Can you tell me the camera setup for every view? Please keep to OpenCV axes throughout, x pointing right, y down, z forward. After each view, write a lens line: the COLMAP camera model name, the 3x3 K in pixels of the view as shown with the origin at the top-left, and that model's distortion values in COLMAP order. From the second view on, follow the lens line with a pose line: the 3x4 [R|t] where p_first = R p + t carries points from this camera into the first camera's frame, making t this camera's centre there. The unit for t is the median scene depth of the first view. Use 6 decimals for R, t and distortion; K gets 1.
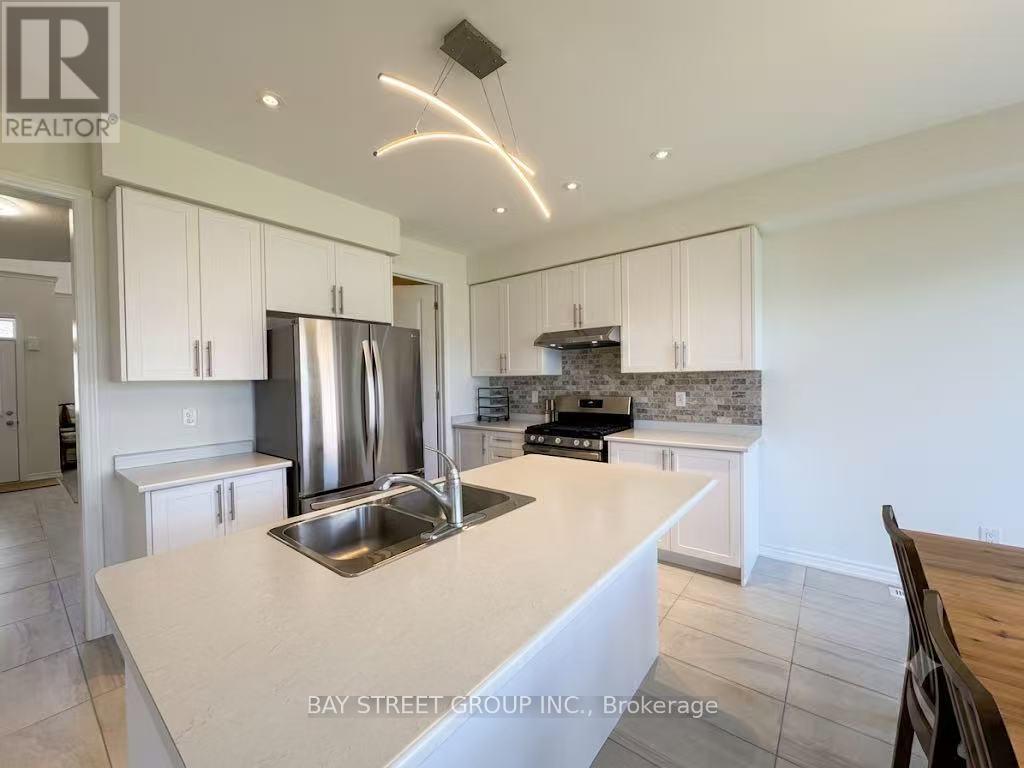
lens RADIAL K [[406.1, 0, 509.3], [0, 406.1, 385.4], [0, 0, 1]] dist [0.001547, -0.000108]
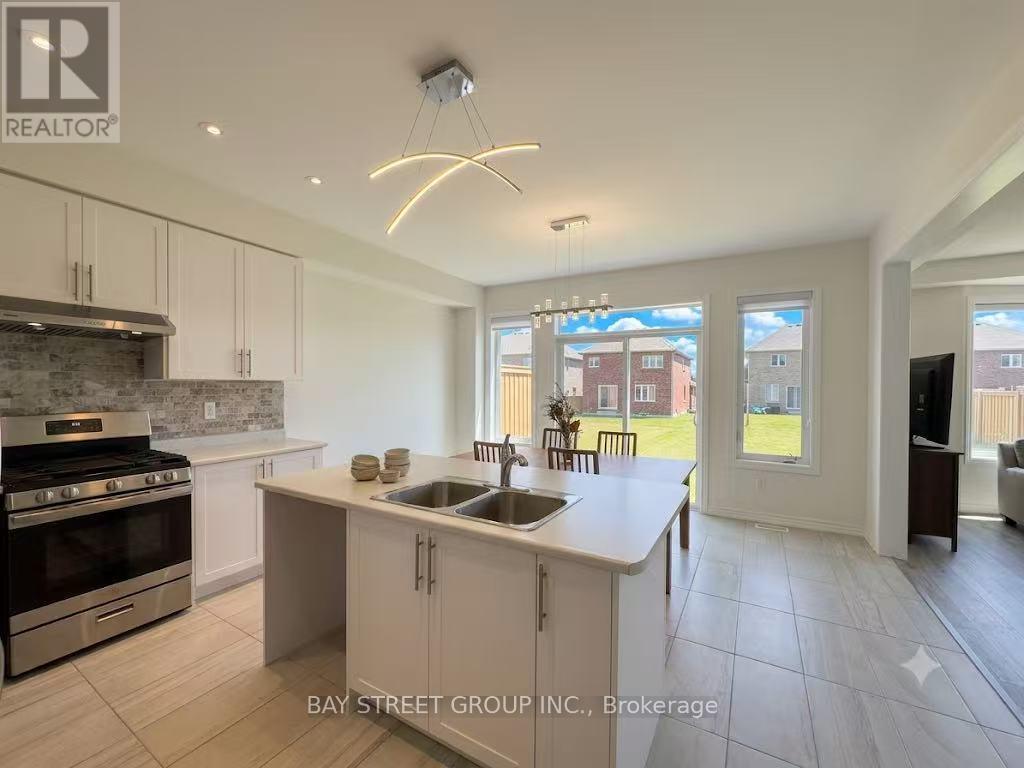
lens RADIAL K [[406.1, 0, 509.3], [0, 406.1, 385.4], [0, 0, 1]] dist [0.001547, -0.000108]
pose [[-0.186604, 0.001550, 0.982434, -0.576597], [0.006666, 0.999978, -0.000312, -0.016411], [-0.982413, 0.006491, -0.186610, 0.527790]]
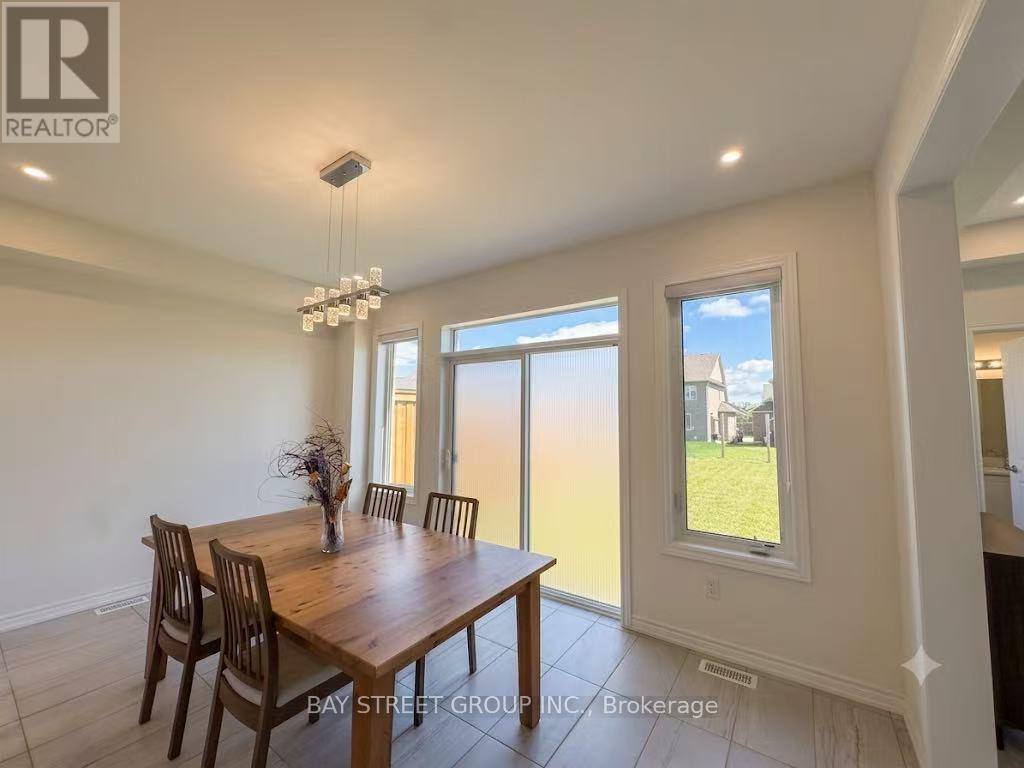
lens RADIAL K [[406.1, 0, 509.3], [0, 406.1, 385.4], [0, 0, 1]] dist [0.001547, -0.000108]
pose [[-0.056550, 0.085985, 0.994690, -0.238777], [0.008819, 0.996289, -0.085621, -0.012856], [-0.998361, 0.003930, -0.057099, -0.050143]]
